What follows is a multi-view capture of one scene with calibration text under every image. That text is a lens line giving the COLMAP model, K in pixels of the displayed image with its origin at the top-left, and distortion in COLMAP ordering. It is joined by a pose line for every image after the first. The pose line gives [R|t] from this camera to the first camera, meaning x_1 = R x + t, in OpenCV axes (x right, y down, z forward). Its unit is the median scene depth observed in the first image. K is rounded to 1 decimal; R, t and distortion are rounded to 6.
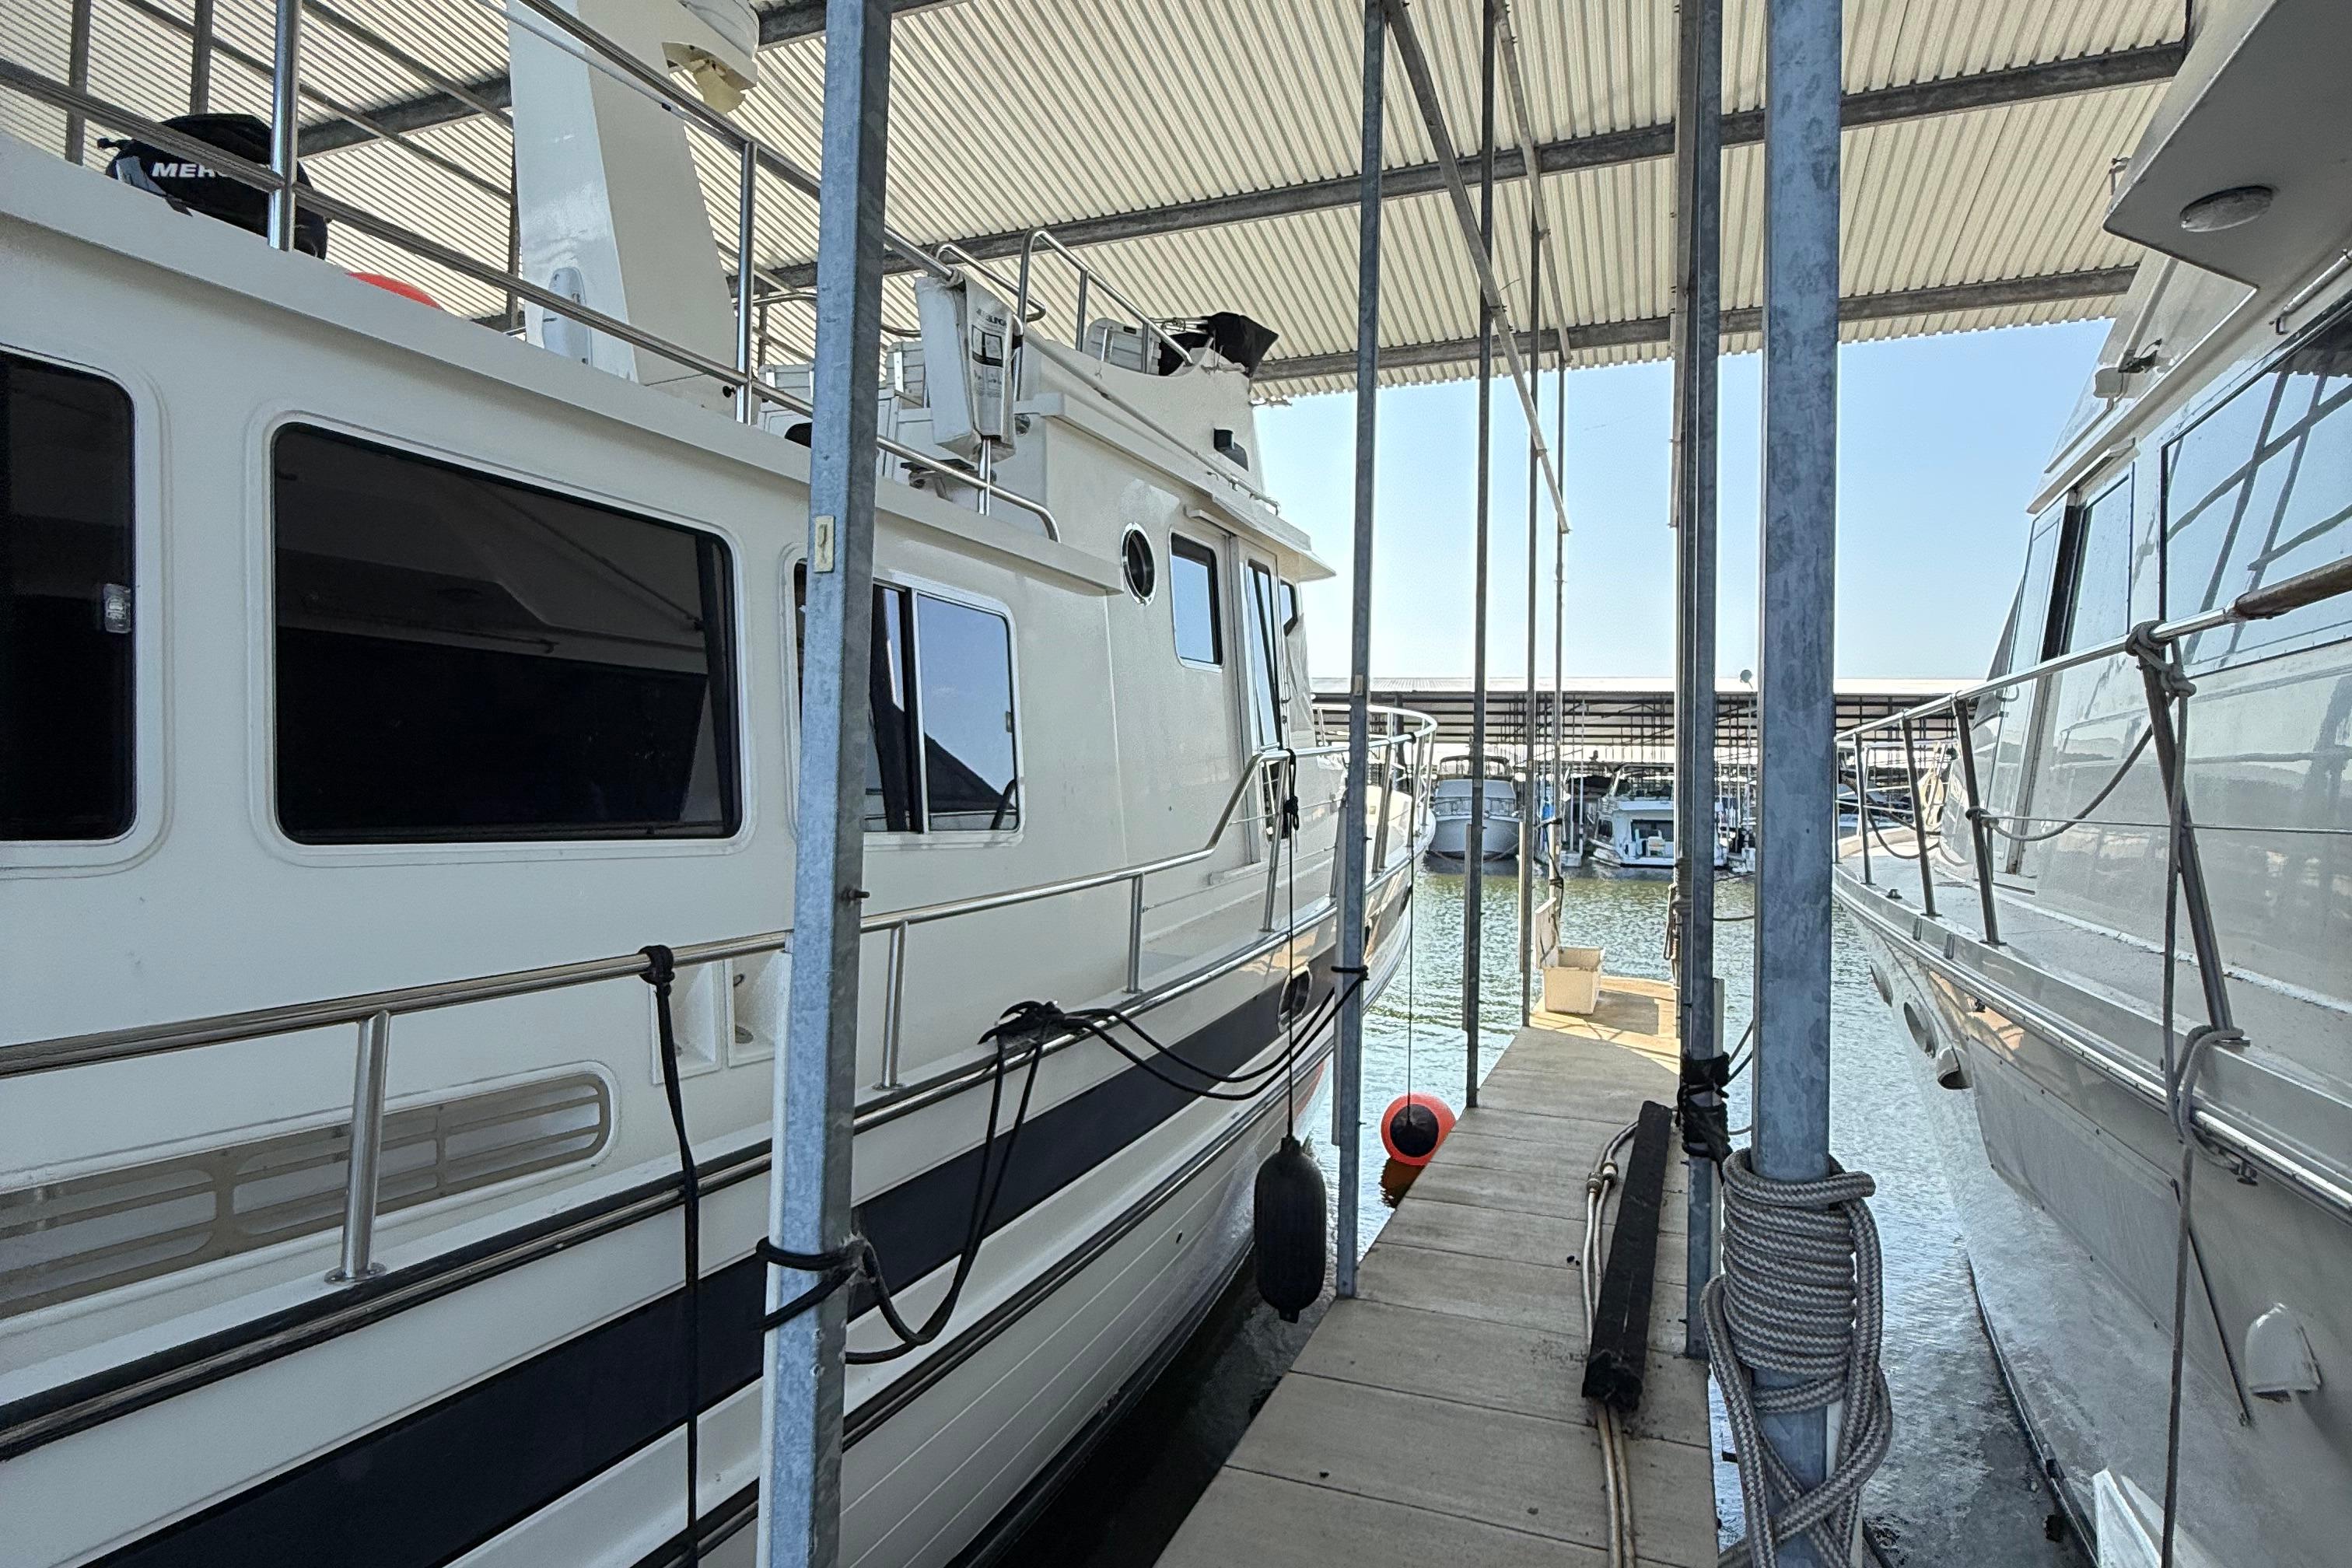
lens RADIAL K [[1212.0, 0, 1175.9], [0, 1212.0, 787.9], [0, 0, 1]] dist [-0.000980, 0.001160]
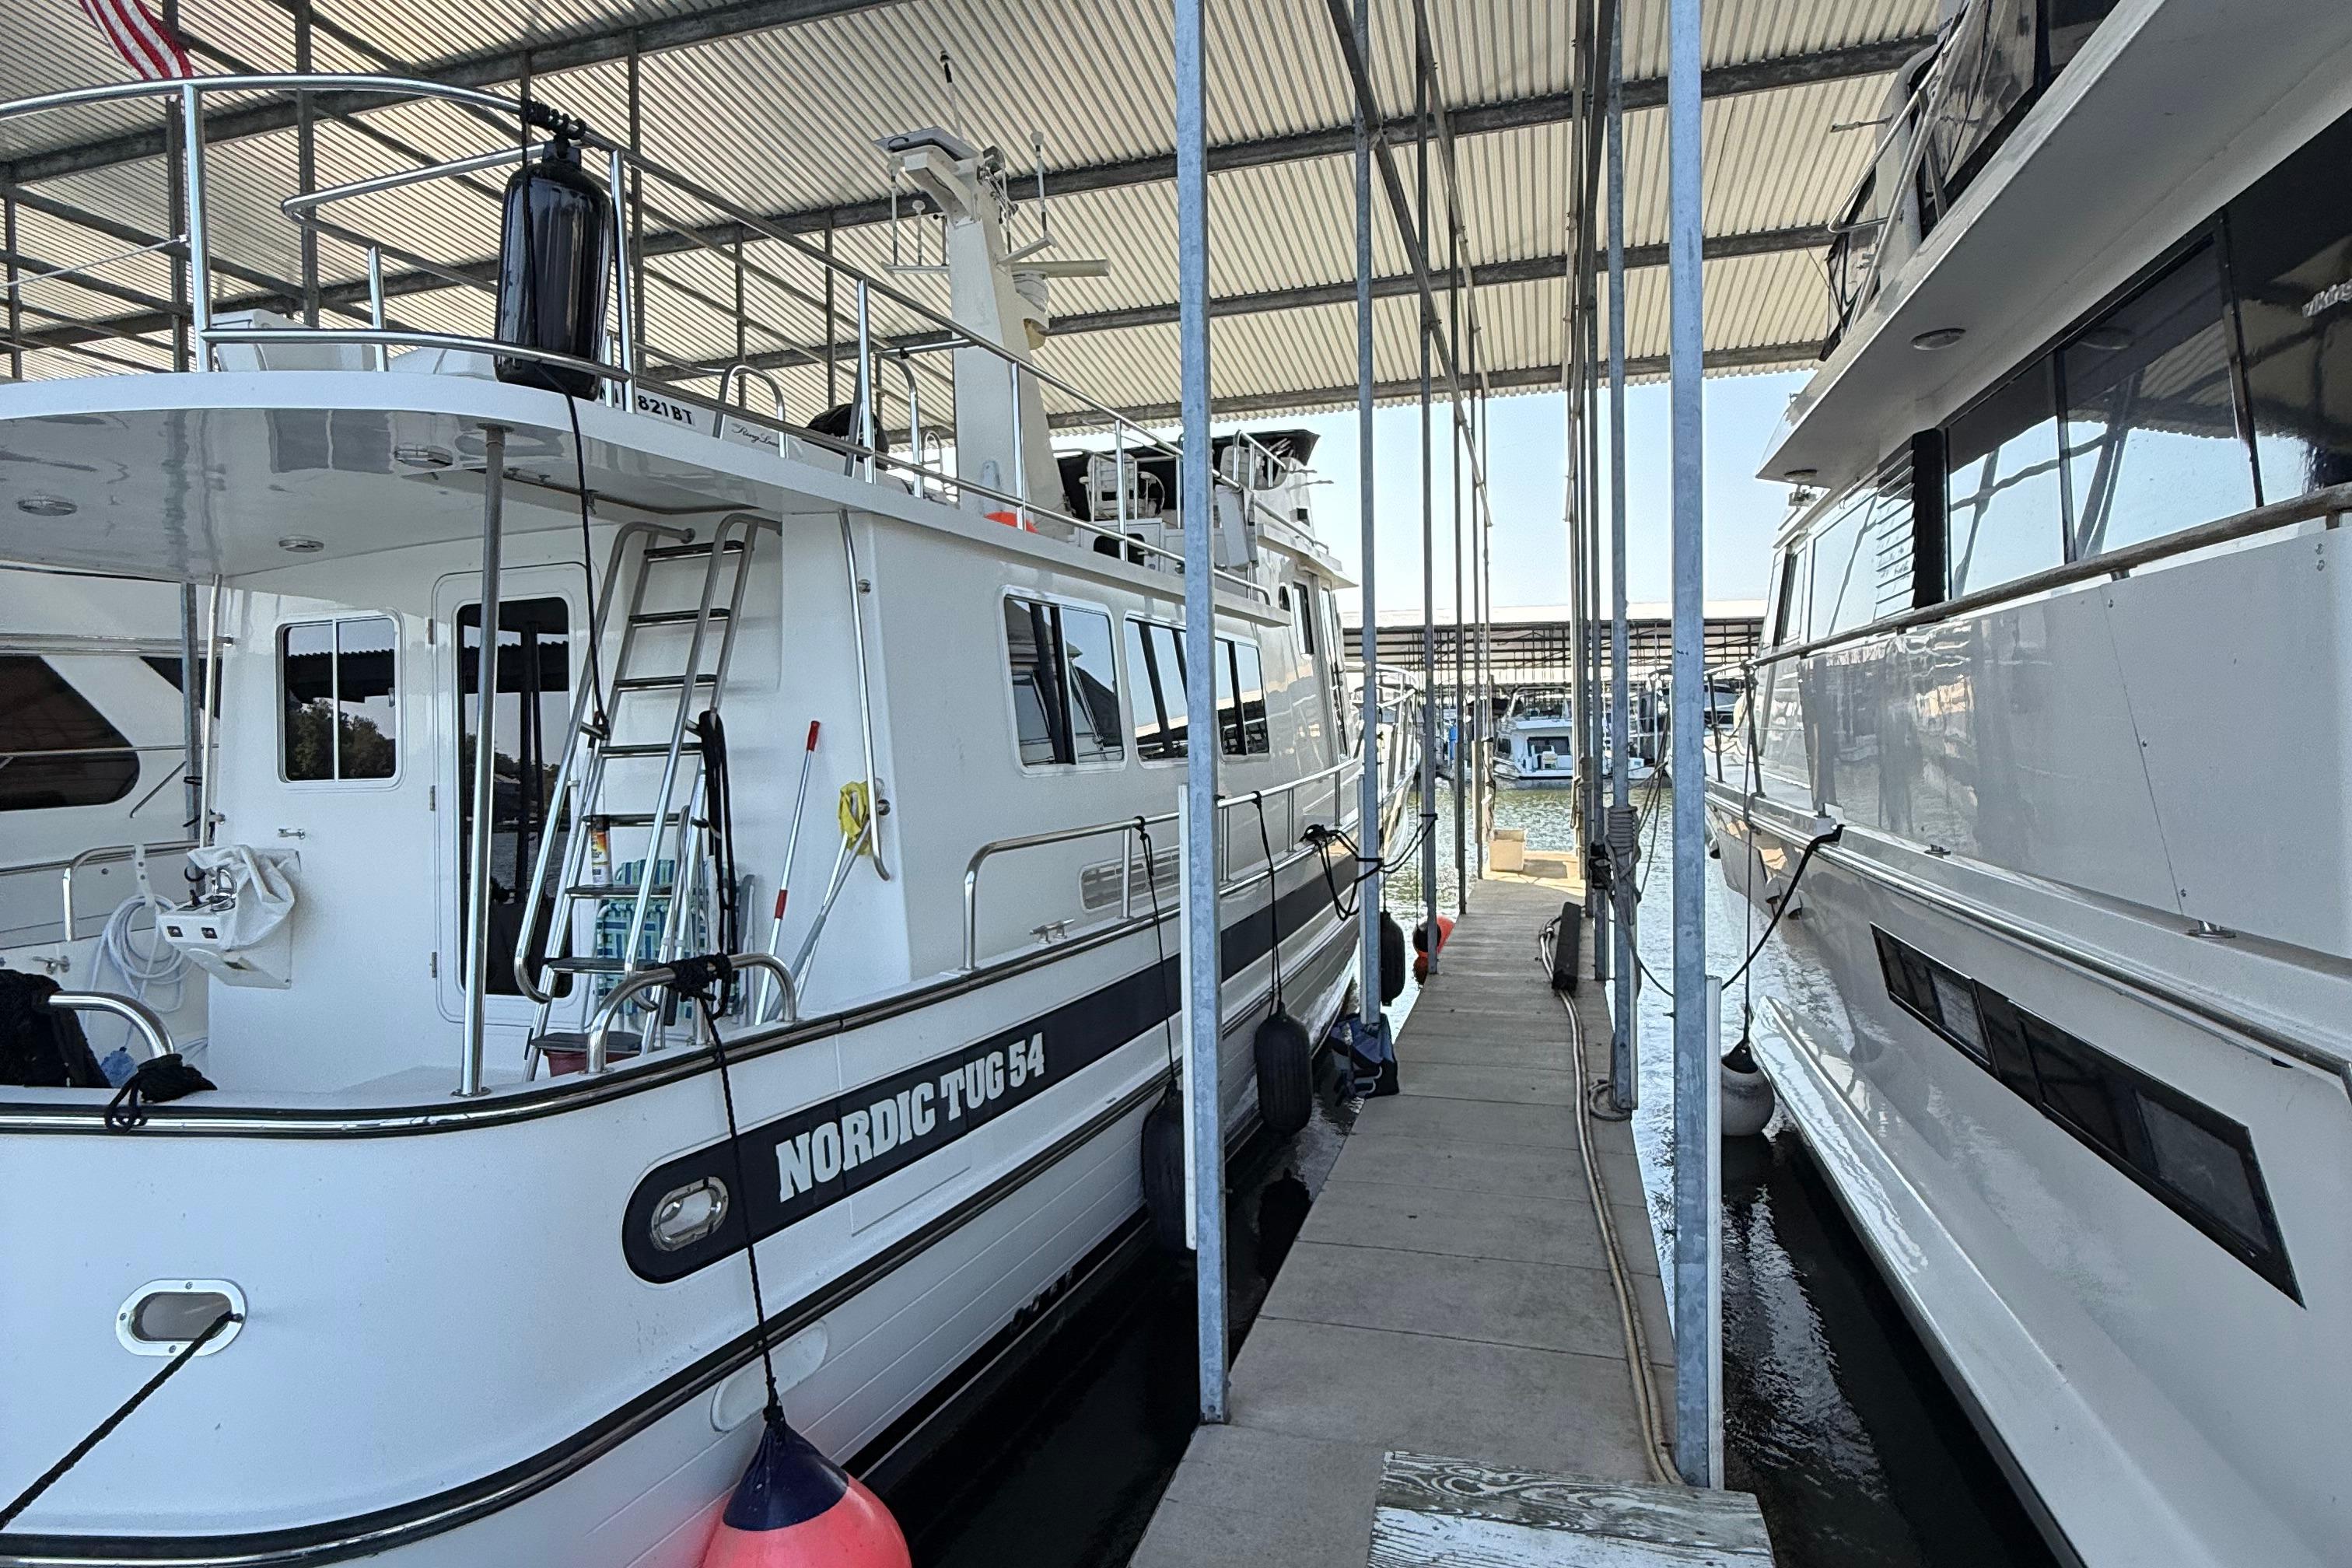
lens RADIAL K [[1212.0, 0, 1164.7], [0, 1212.0, 778.2], [0, 0, 1]] dist [-0.000980, 0.001160]
pose [[0.996442, -0.043522, 0.072172, -0.151556], [0.040137, 0.998054, 0.047711, -0.008619], [-0.074109, -0.044645, 0.996250, -0.337427]]
